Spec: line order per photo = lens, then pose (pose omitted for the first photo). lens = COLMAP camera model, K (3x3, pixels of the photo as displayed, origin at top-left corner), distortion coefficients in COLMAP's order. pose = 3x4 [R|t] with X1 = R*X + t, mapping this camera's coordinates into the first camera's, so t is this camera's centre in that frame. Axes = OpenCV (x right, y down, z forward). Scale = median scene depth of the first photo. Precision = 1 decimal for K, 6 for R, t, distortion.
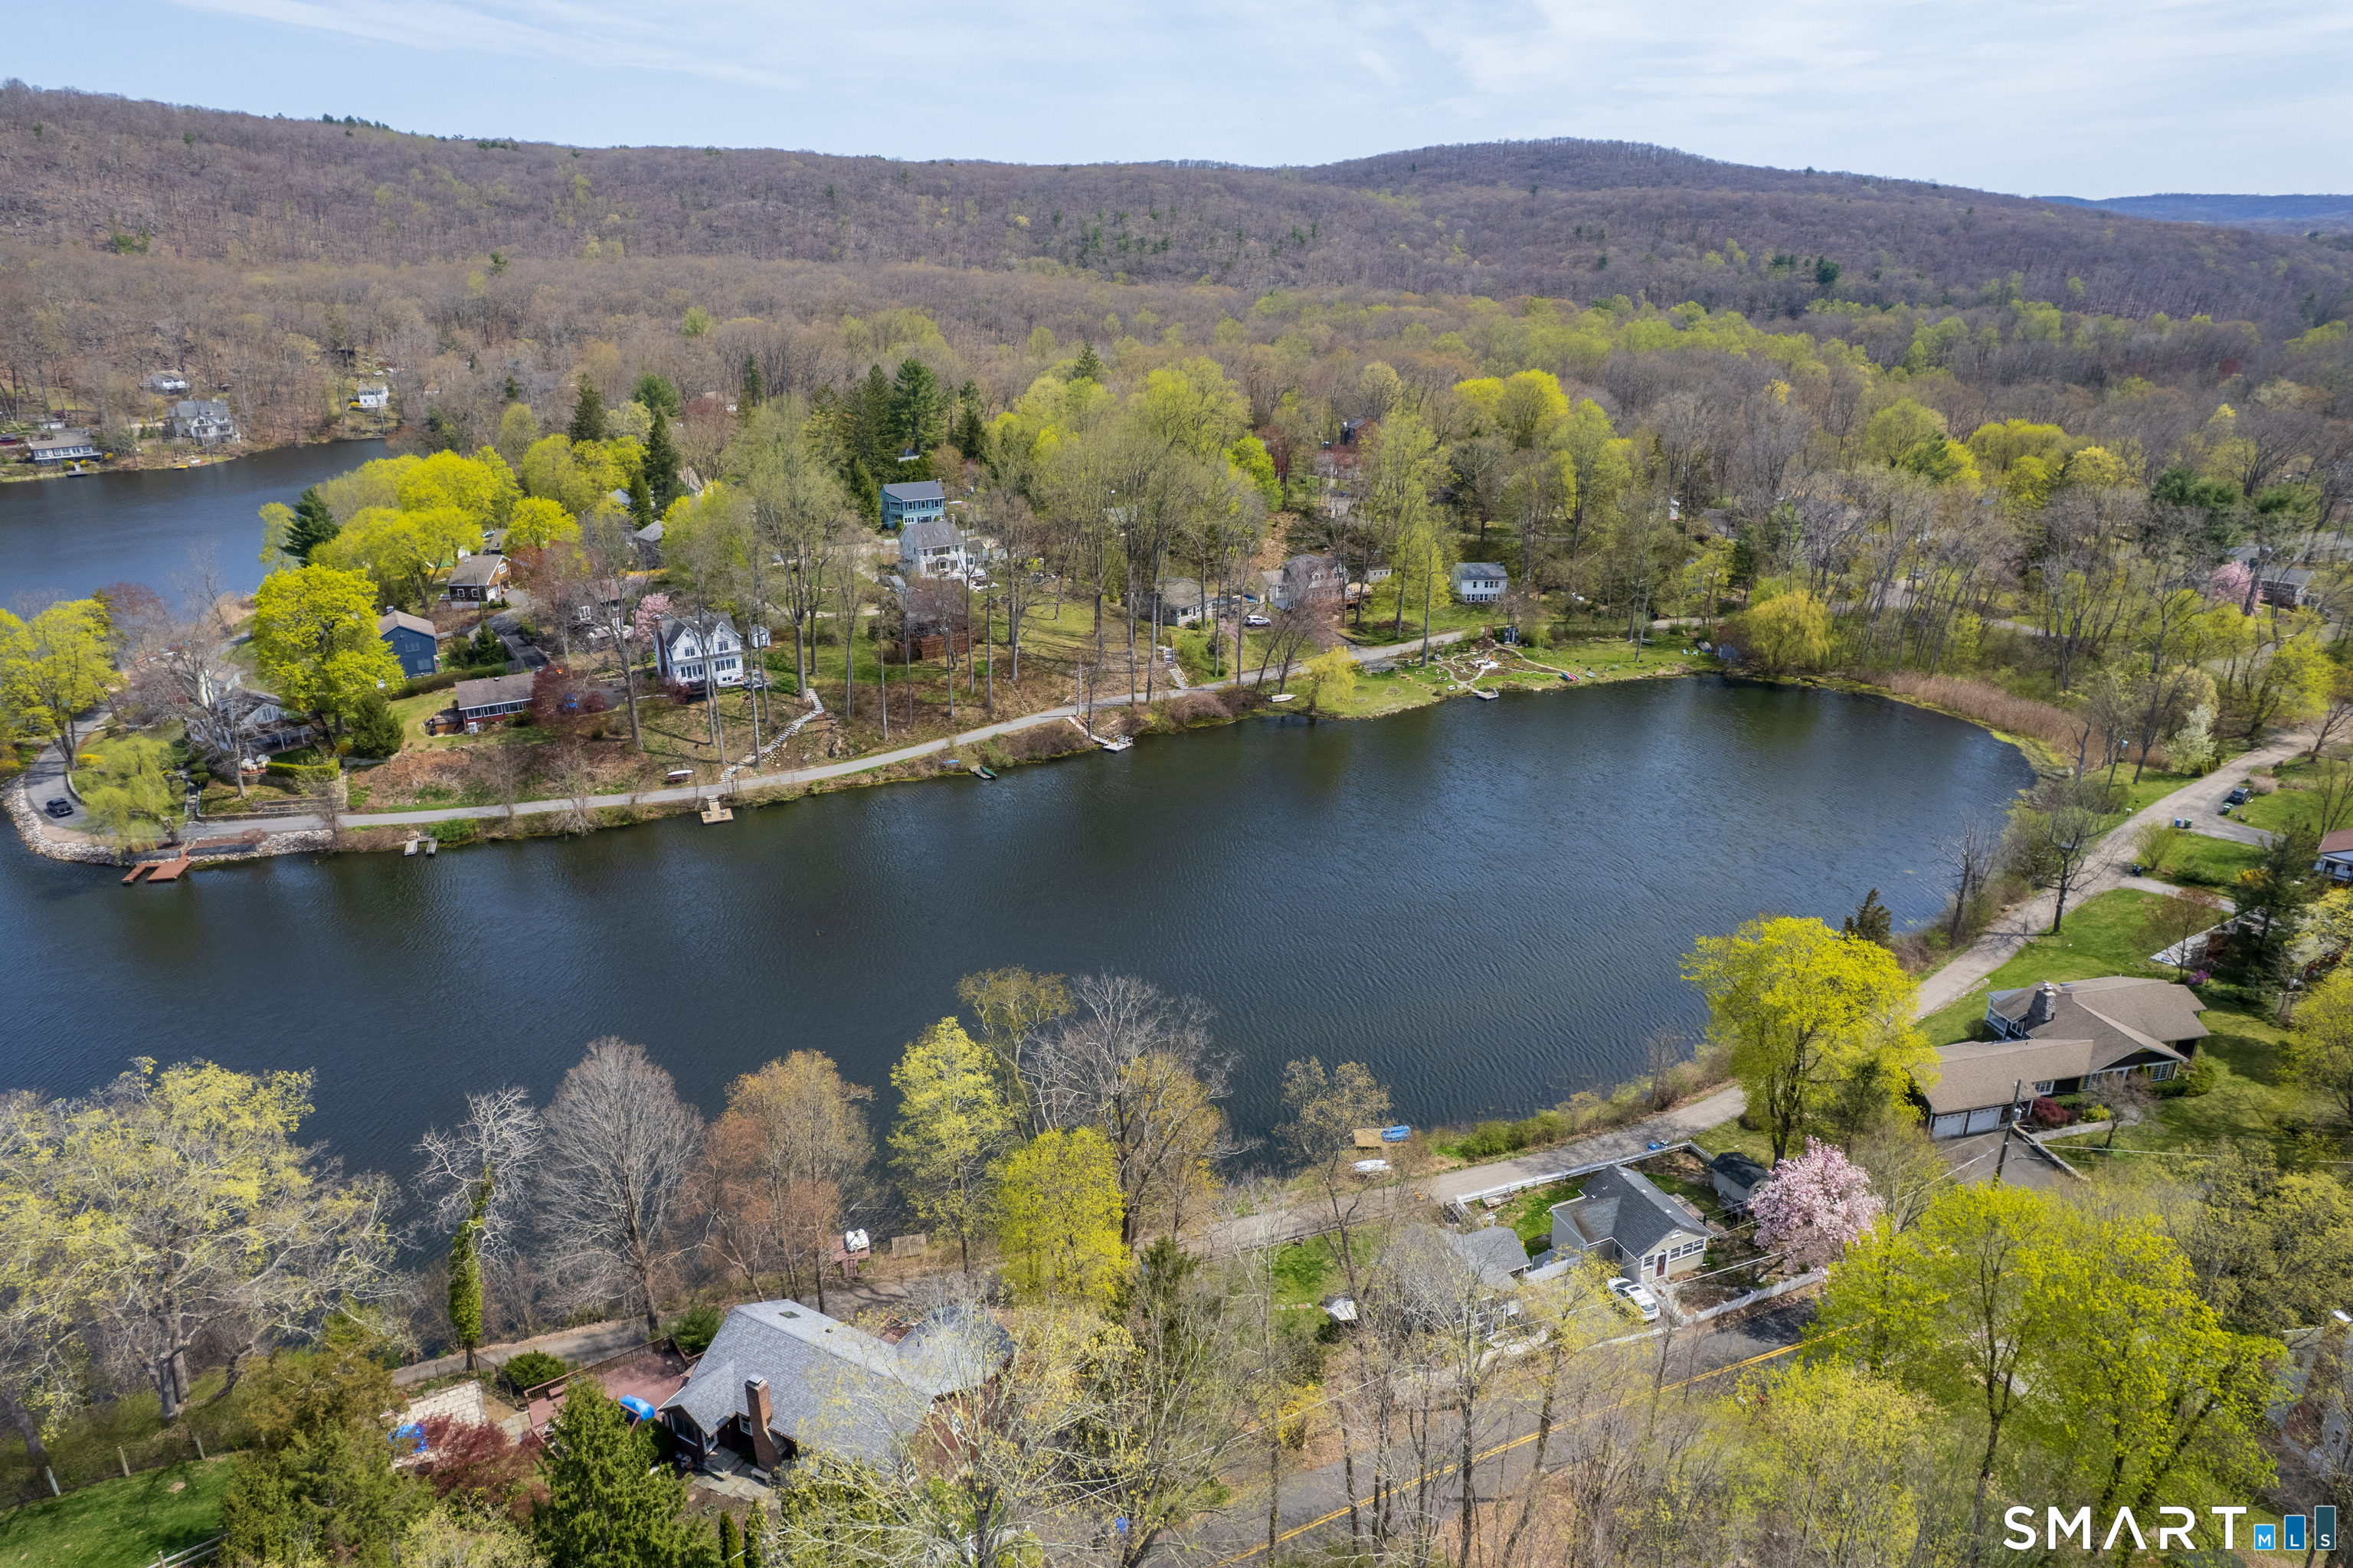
lens RADIAL K [[1543.5, 0, 1168.3], [0, 1543.5, 787.5], [0, 0, 1]] dist [-0.080355, 0.080581]
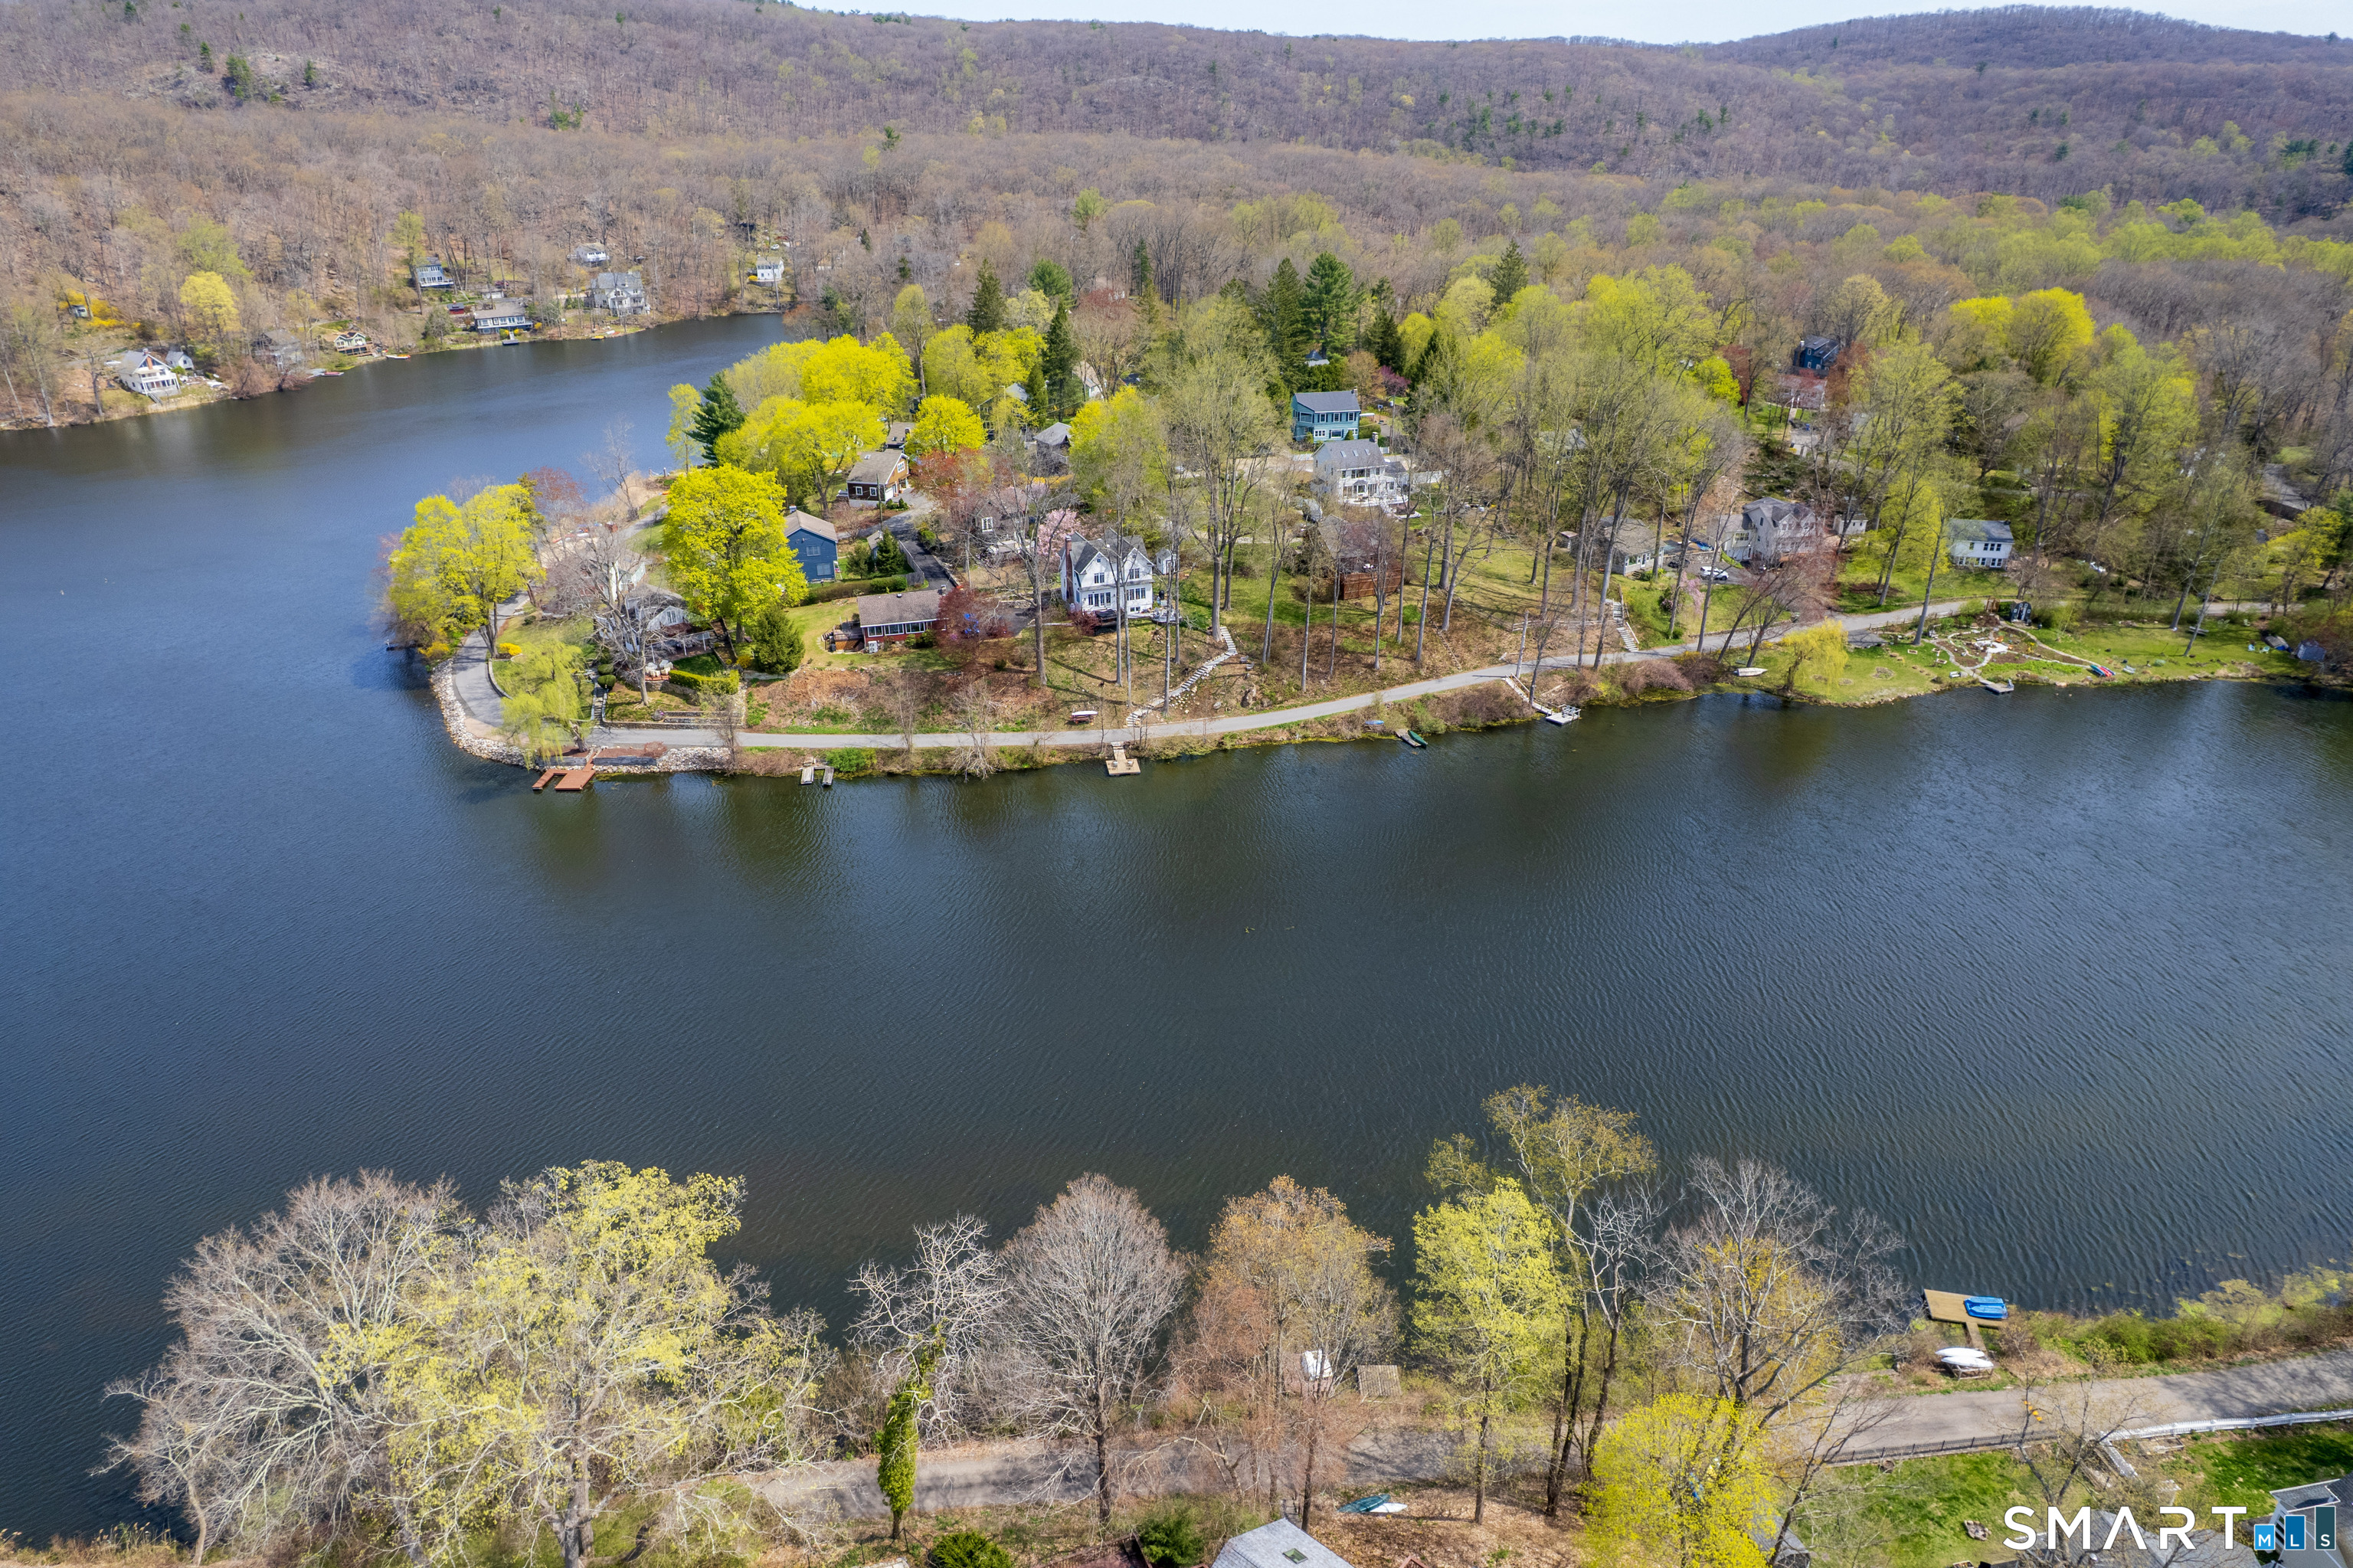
lens RADIAL K [[1519.2, 0, 1167.9], [0, 1519.2, 787.7], [0, 0, 1]] dist [-0.089093, 0.087347]
pose [[0.976246, 0.091914, -0.196204, -0.065820], [-0.076673, 0.993518, 0.083927, -0.034387], [0.202647, -0.066890, 0.976965, 0.089132]]
